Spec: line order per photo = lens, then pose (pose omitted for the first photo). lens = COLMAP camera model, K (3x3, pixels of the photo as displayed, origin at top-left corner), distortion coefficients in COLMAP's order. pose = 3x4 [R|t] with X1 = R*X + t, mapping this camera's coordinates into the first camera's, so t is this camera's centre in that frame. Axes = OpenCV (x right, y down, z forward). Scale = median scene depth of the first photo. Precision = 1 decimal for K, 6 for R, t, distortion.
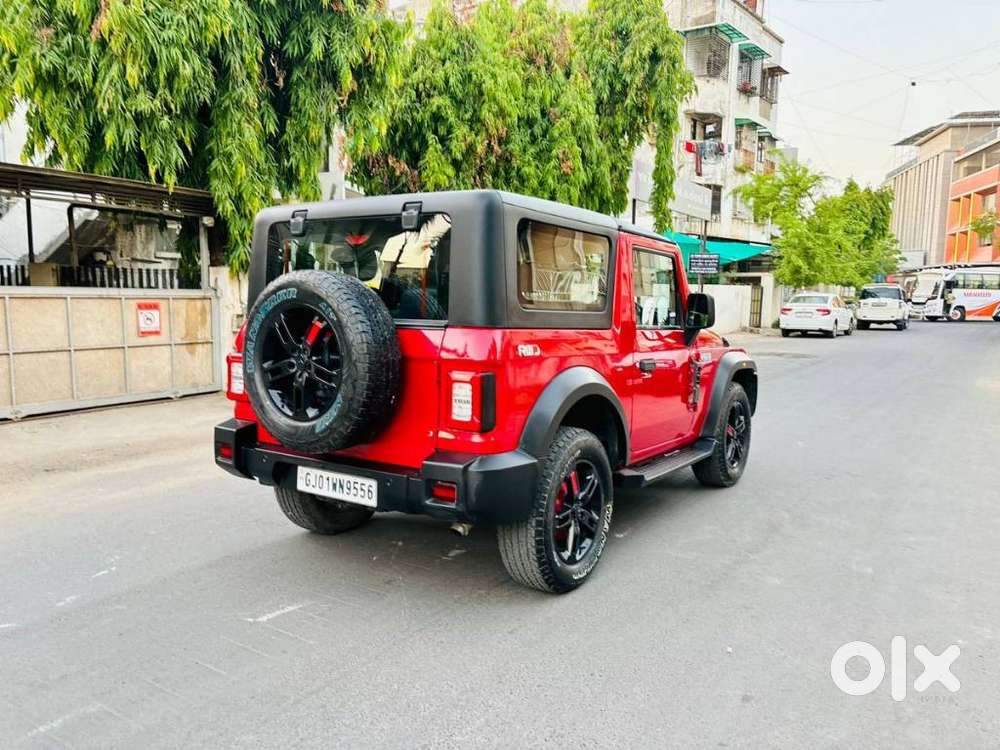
lens RADIAL K [[752.9, 0, 497.2], [0, 752.9, 374.5], [0, 0, 1]] dist [0.052870, -0.053693]
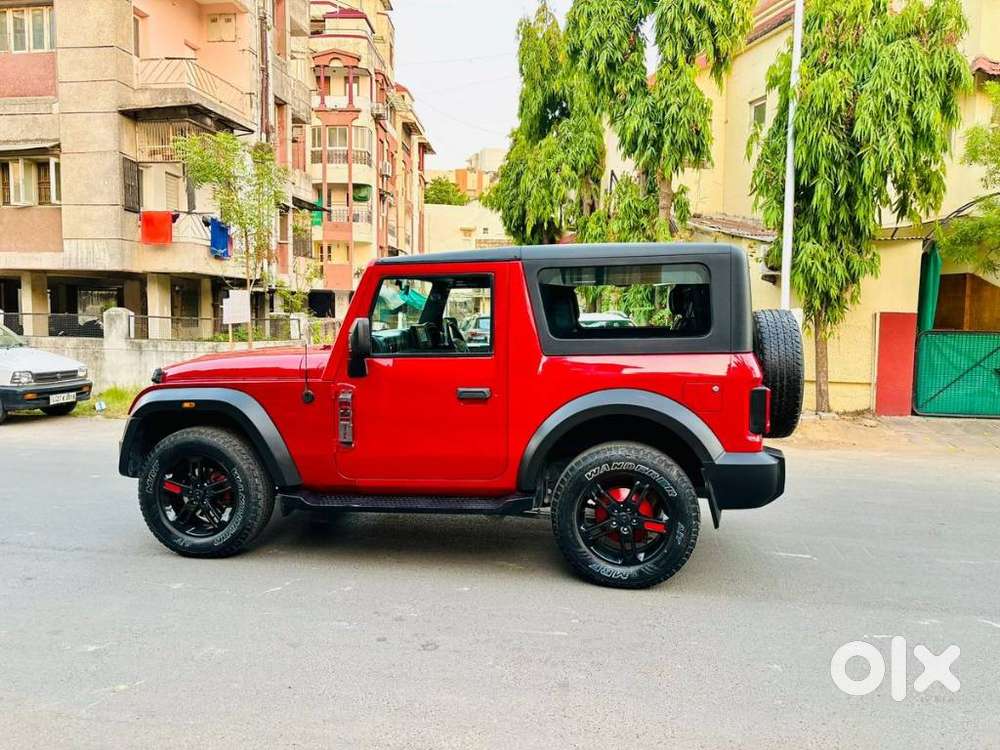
lens RADIAL K [[752.9, 0, 504.8], [0, 752.9, 373.7], [0, 0, 1]] dist [0.052870, -0.053693]
pose [[-0.405814, -0.088027, 0.909707, -0.454100], [0.078410, 0.988328, 0.130612, -0.082326], [-0.910586, 0.124334, -0.394175, 0.689258]]
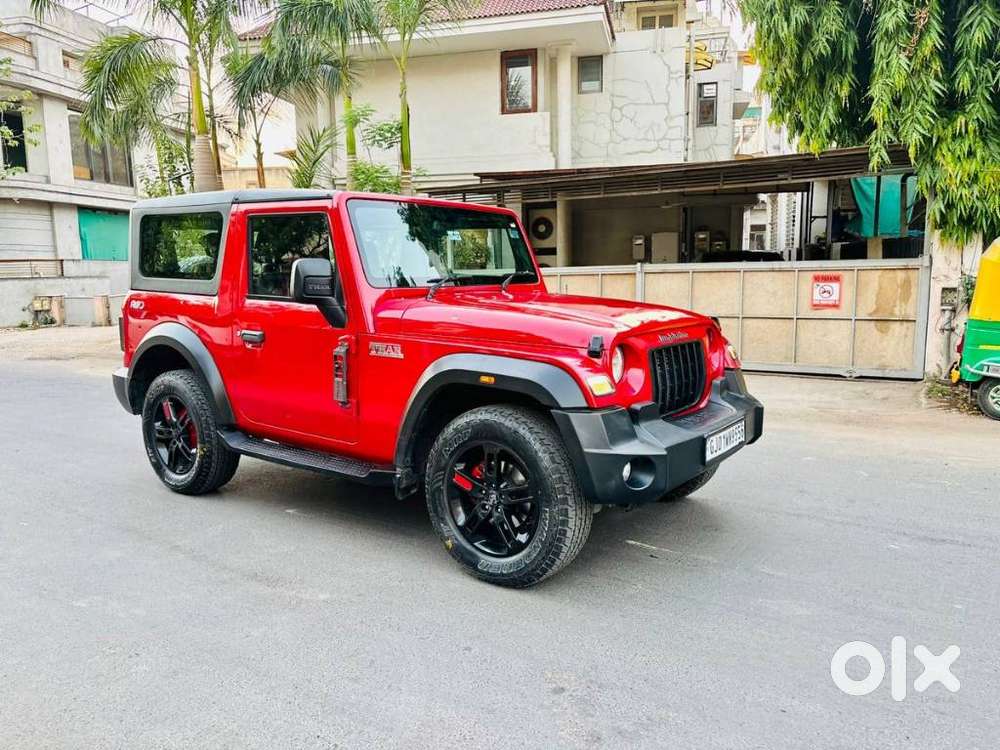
lens RADIAL K [[752.9, 0, 502.0], [0, 752.9, 373.5], [0, 0, 1]] dist [0.052870, -0.053693]
pose [[-0.043279, 0.122608, -0.991511, 0.510005], [-0.091532, 0.987780, 0.126142, -0.051562], [0.994861, 0.096214, -0.031527, 0.596442]]
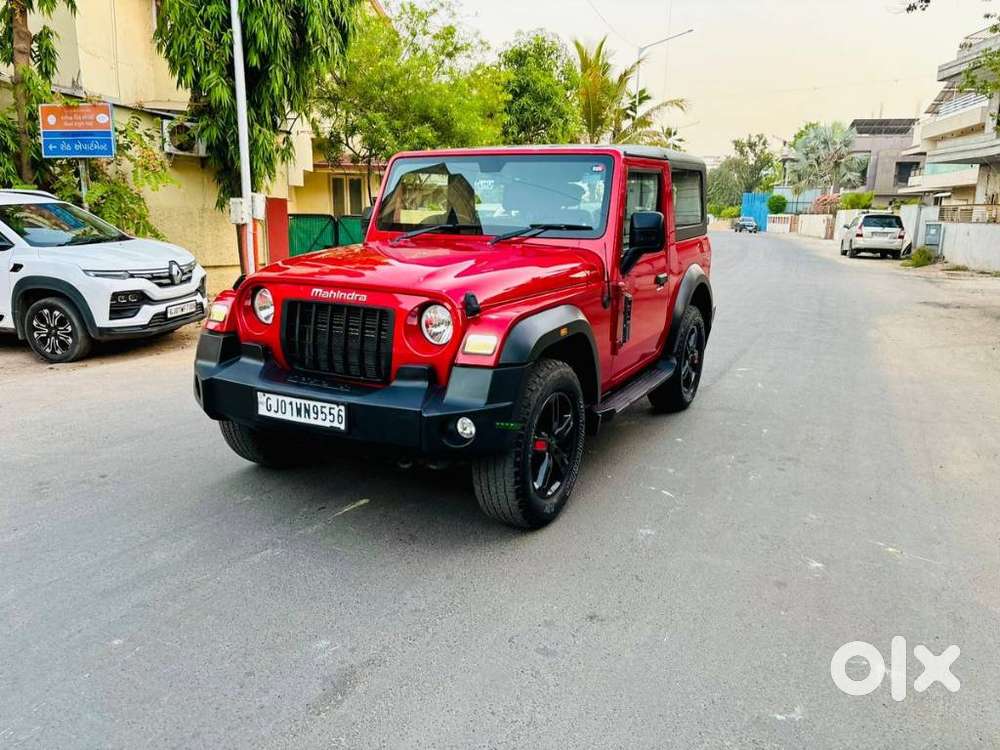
lens RADIAL K [[752.9, 0, 498.1], [0, 752.9, 376.8], [0, 0, 1]] dist [0.052870, -0.053693]
pose [[-0.994324, -0.007674, -0.106113, 0.099092], [-0.040780, 0.948708, 0.313512, -0.106891], [0.098265, 0.316060, -0.943637, 1.013978]]
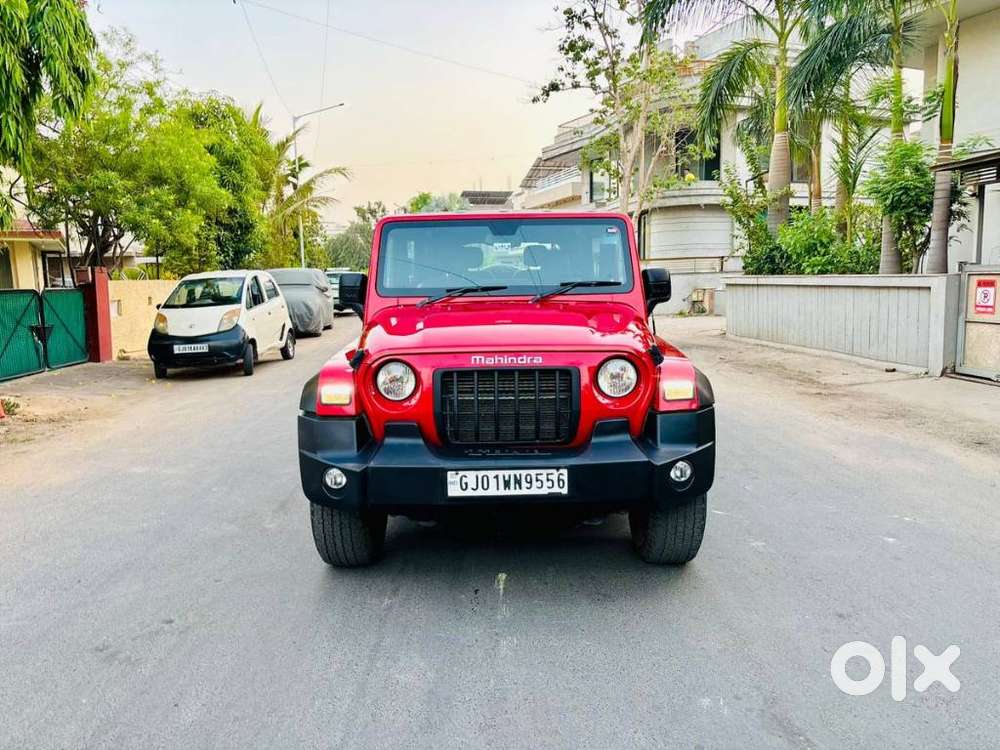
lens RADIAL K [[752.9, 0, 501.9], [0, 752.9, 372.9], [0, 0, 1]] dist [0.052870, -0.053693]
pose [[-0.828878, 0.075262, -0.554343, 0.323459], [-0.050719, 0.976718, 0.208444, -0.094527], [0.557125, 0.200891, -0.805764, 0.937258]]
